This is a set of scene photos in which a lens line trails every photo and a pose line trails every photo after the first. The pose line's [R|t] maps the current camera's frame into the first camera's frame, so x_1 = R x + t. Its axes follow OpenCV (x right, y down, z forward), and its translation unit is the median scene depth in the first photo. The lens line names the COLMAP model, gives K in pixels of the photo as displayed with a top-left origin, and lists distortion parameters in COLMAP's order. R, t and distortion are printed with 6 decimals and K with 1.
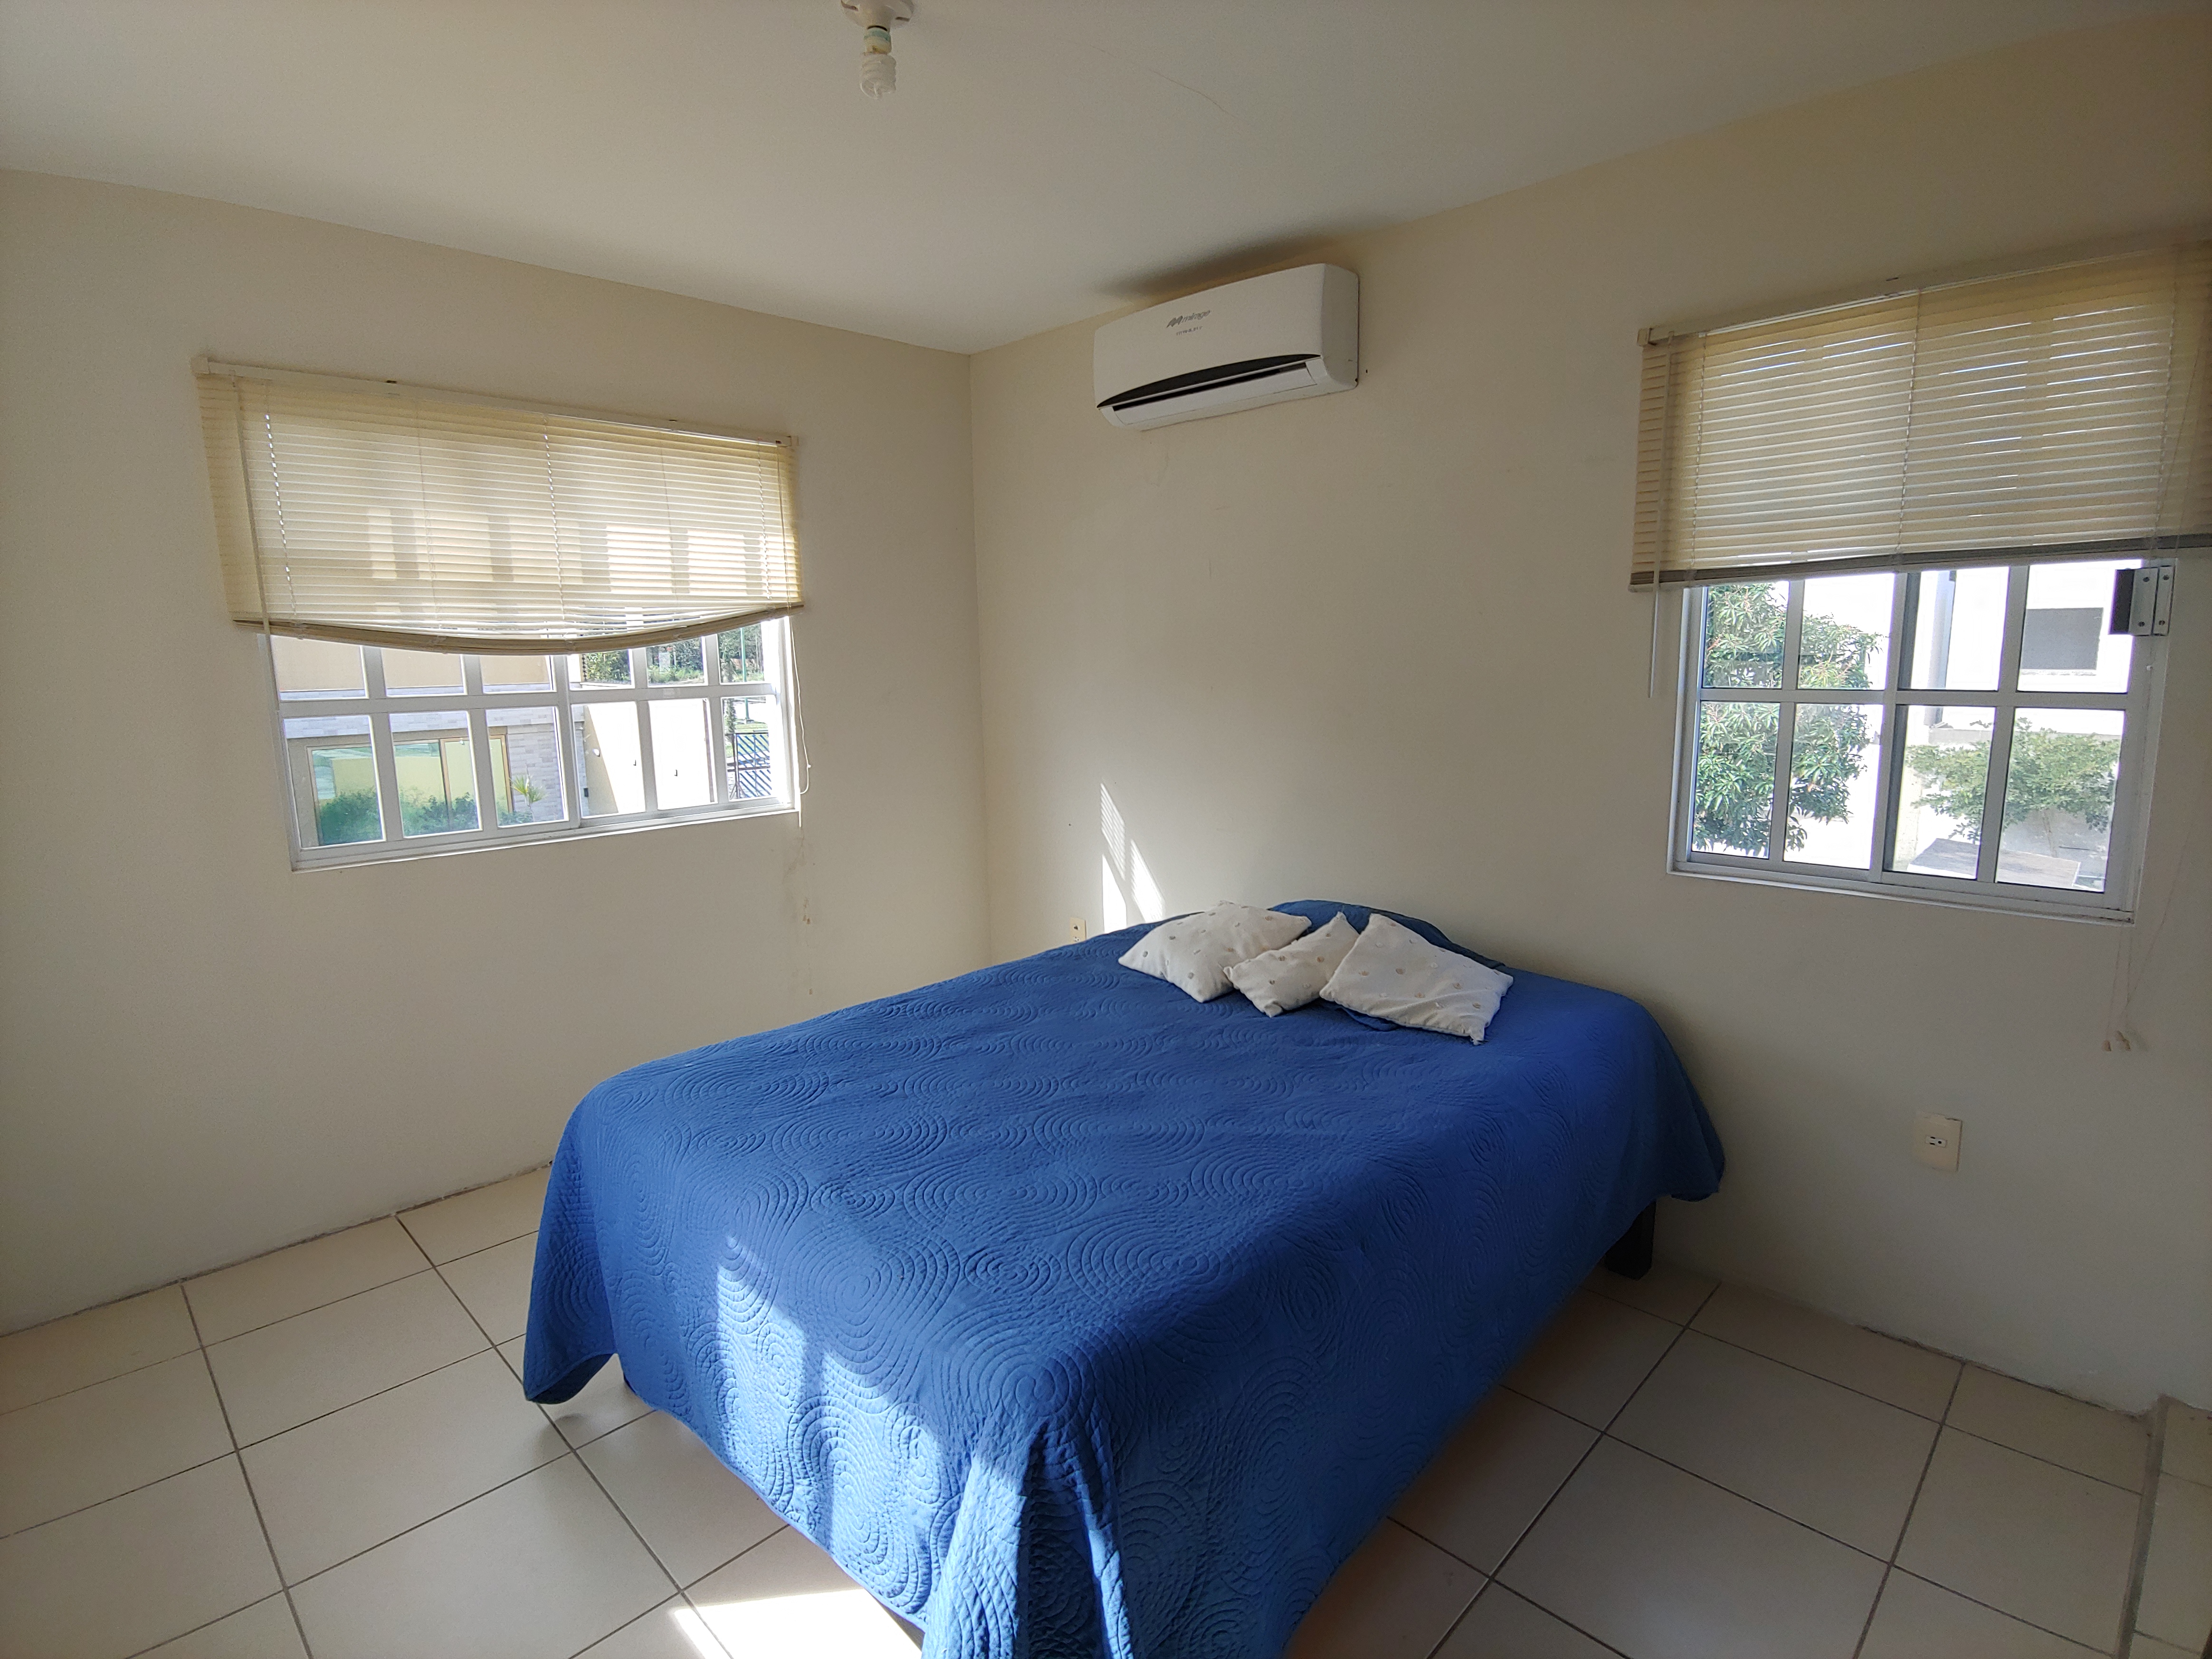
lens RADIAL K [[1107.9, 0, 1100.1], [0, 1107.9, 828.9], [0, 0, 1]] dist [-0.018049, -0.000933]
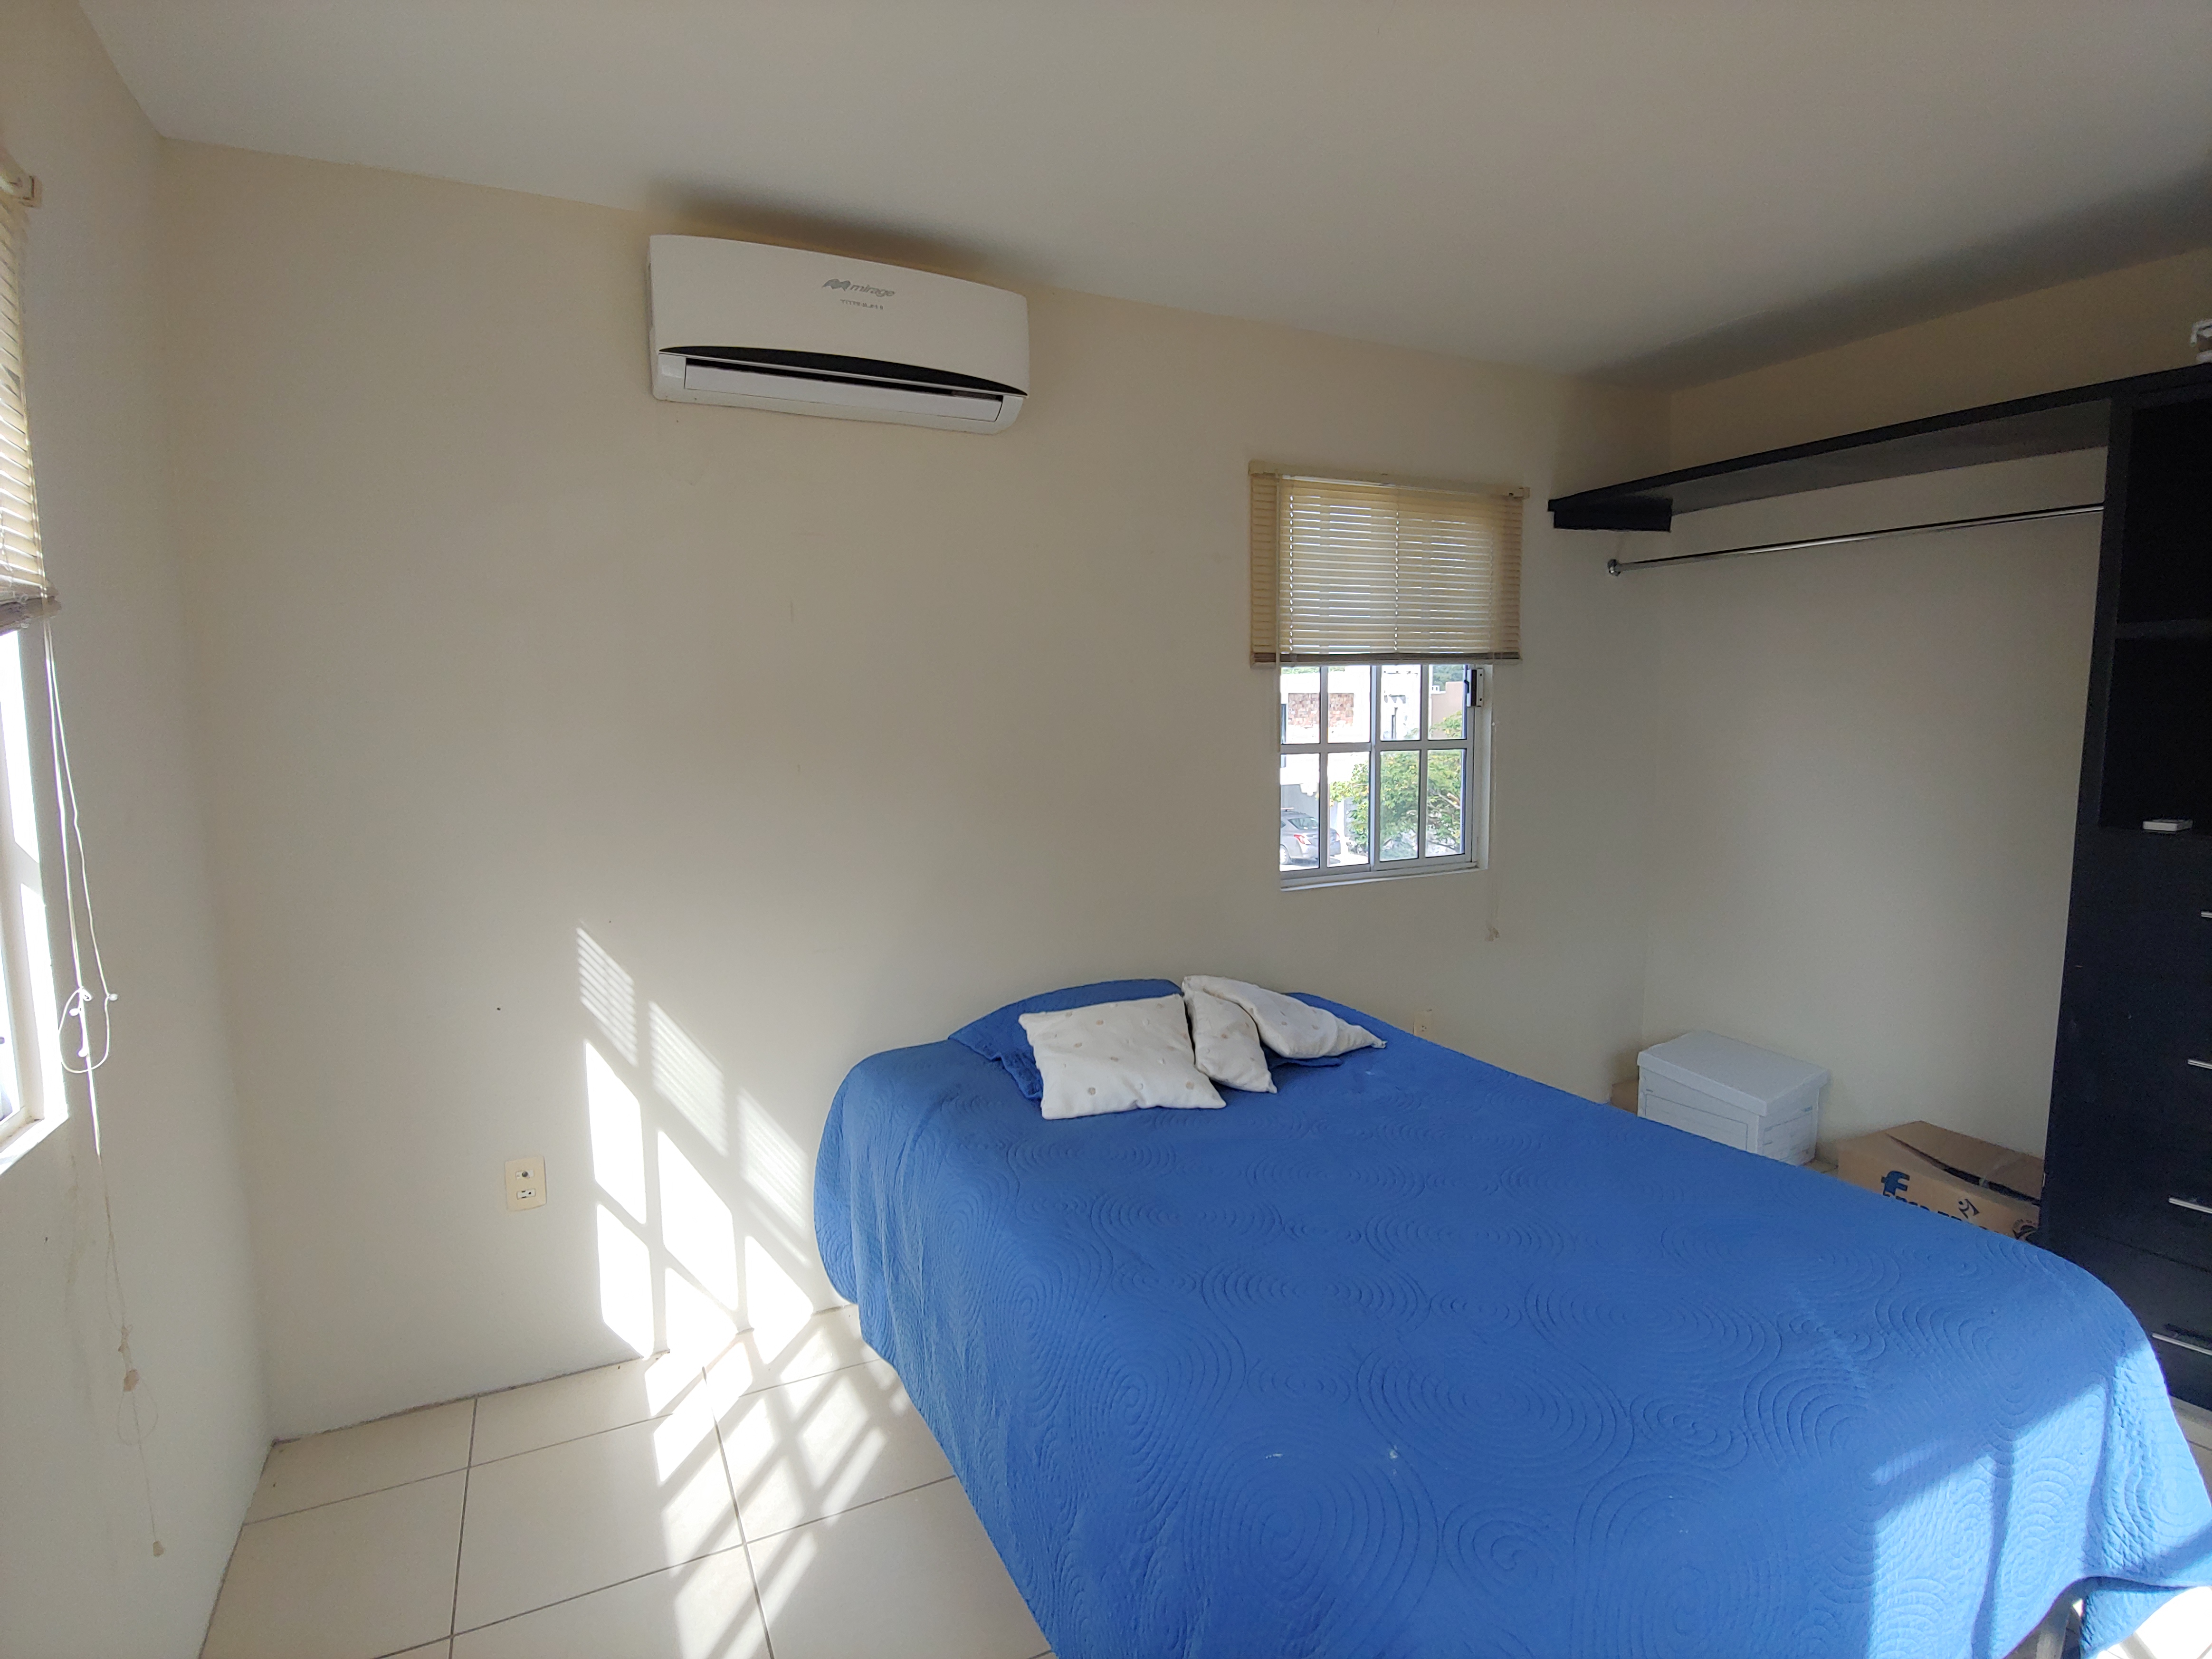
lens RADIAL K [[1107.9, 0, 1100.1], [0, 1107.9, 828.9], [0, 0, 1]] dist [-0.018049, -0.000933]
pose [[0.318602, -0.083093, 0.944239, -0.792622], [0.161105, 0.986404, 0.032444, -0.110638], [-0.934097, 0.141784, 0.327657, 0.815049]]
